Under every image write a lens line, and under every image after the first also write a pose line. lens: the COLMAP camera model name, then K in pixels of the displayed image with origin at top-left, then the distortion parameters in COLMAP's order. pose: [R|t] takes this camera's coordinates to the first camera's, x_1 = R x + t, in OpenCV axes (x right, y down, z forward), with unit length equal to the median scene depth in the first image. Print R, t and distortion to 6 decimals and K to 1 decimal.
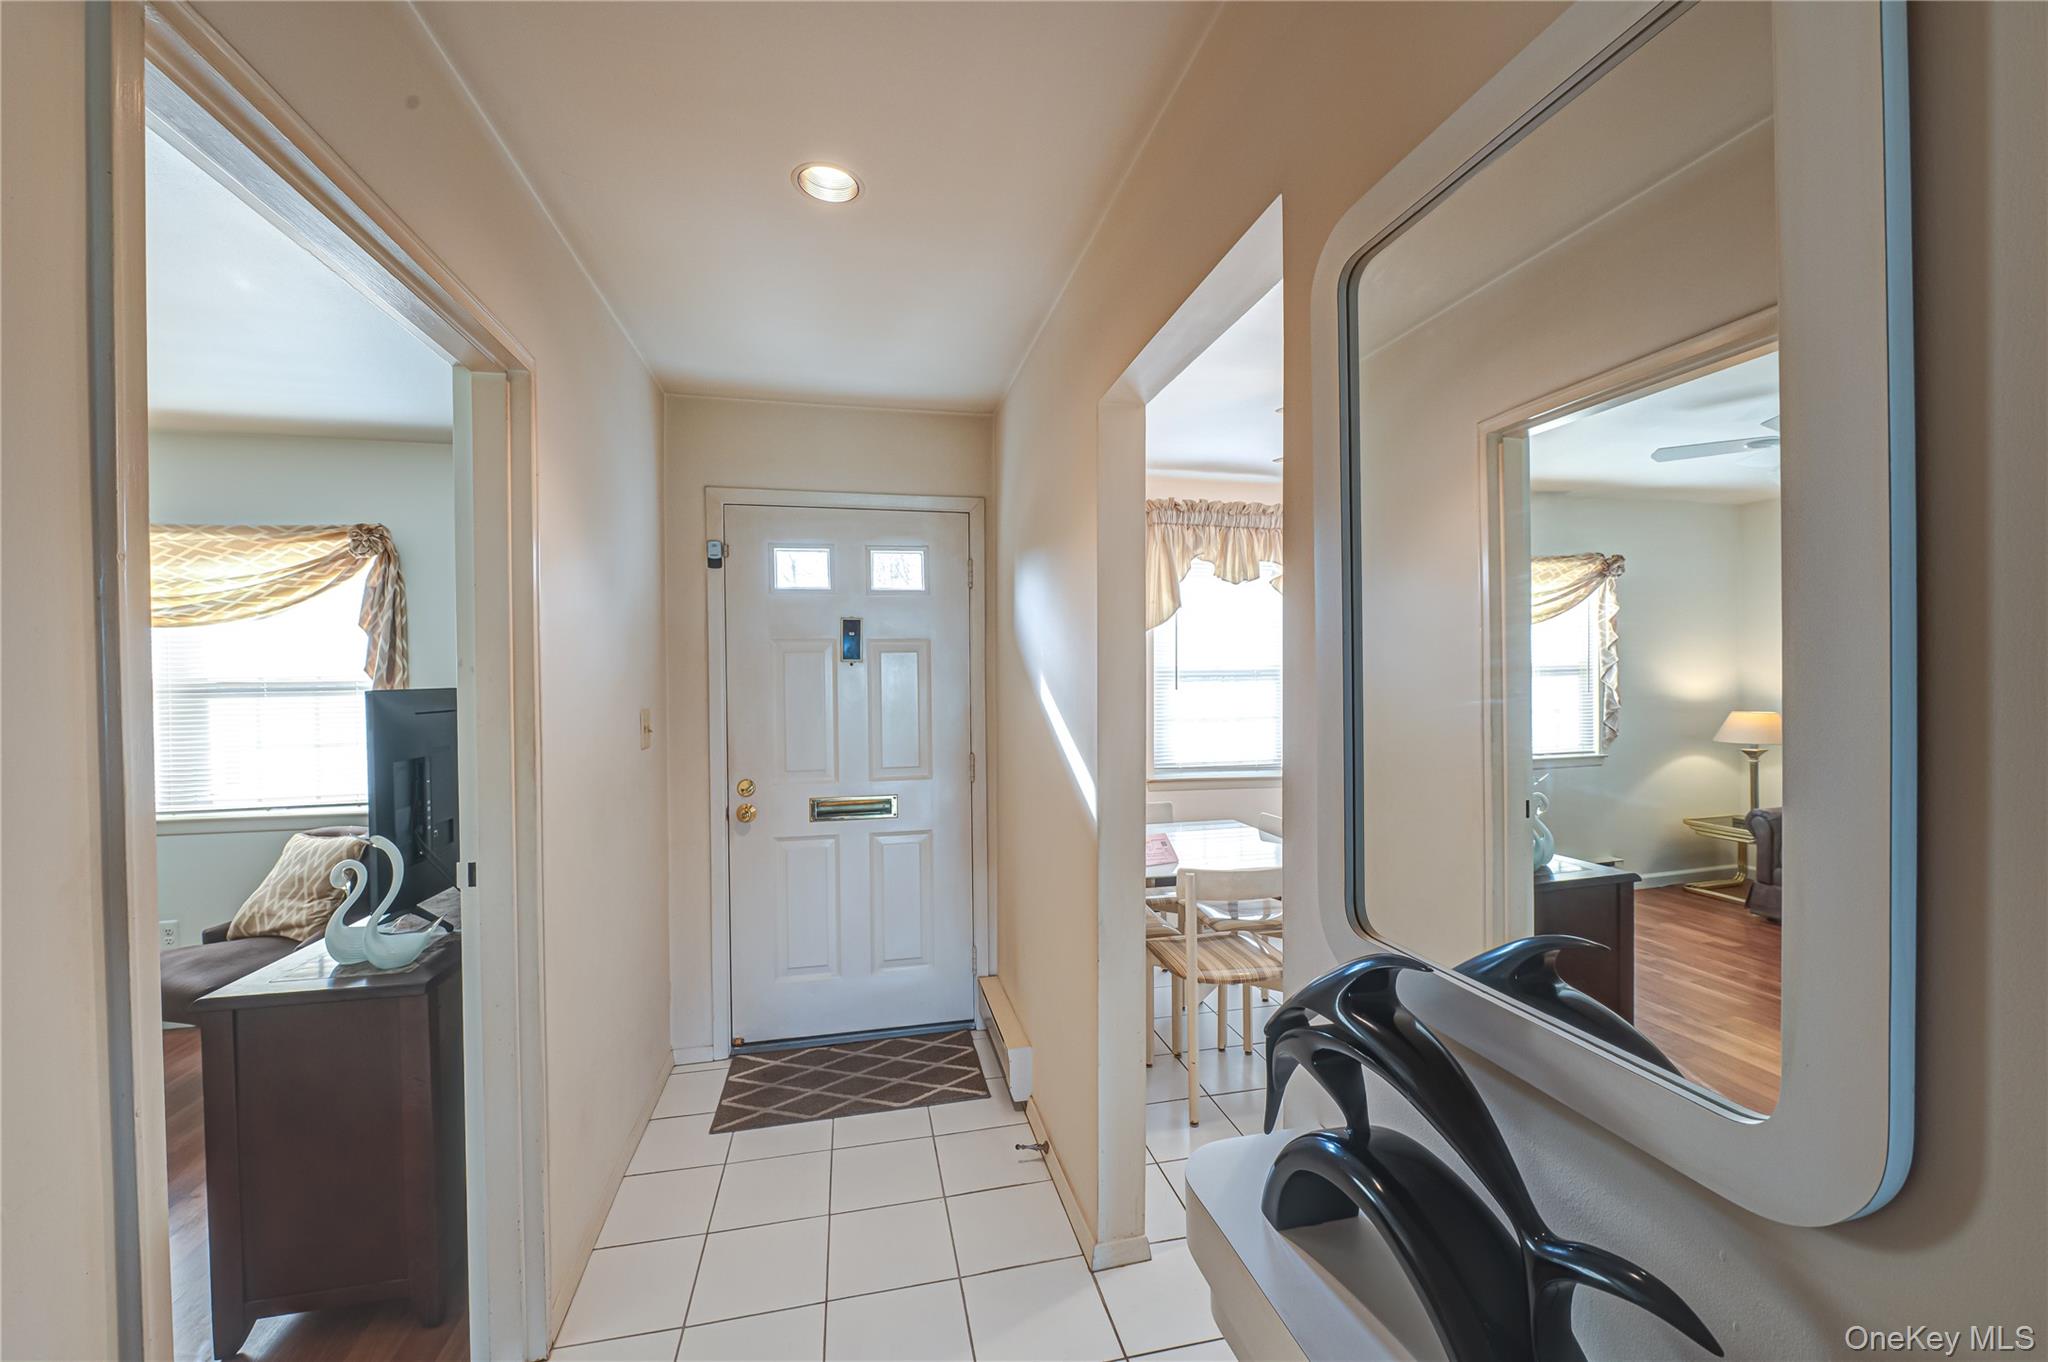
lens RADIAL K [[811.5, 0, 1030.2], [0, 811.5, 687.8], [0, 0, 1]] dist [-0.005978, -0.000581]
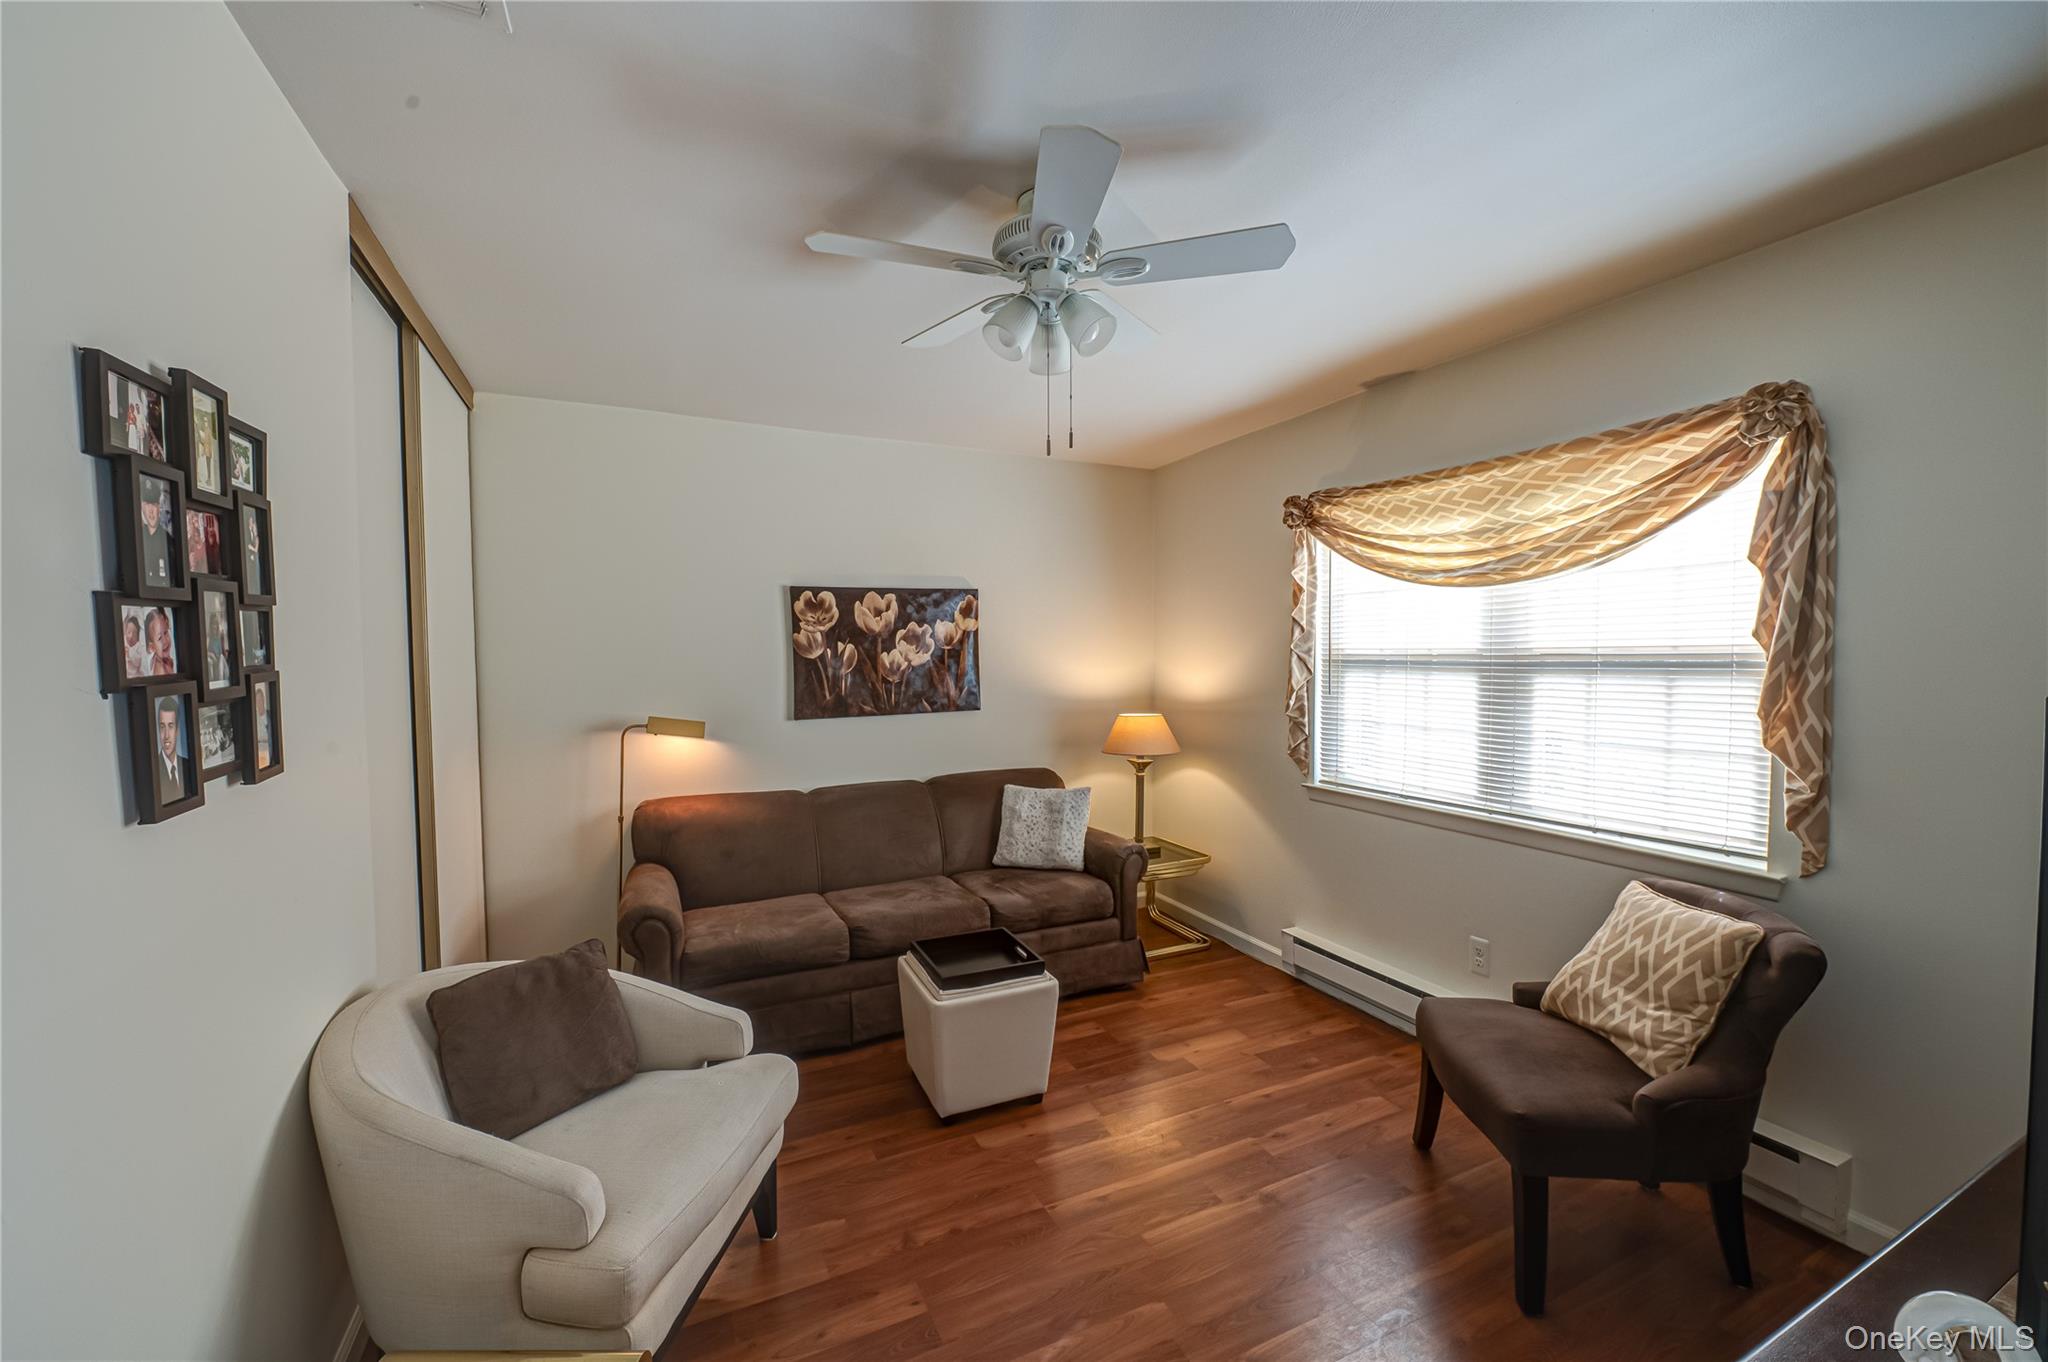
lens RADIAL K [[811.5, 0, 1030.2], [0, 811.5, 687.8], [0, 0, 1]] dist [-0.005978, -0.000581]
pose [[0.233401, 0.048862, -0.971152, -0.370812], [-0.012819, 0.998804, 0.047173, -0.004334], [0.972296, 0.001439, 0.233748, 0.344825]]
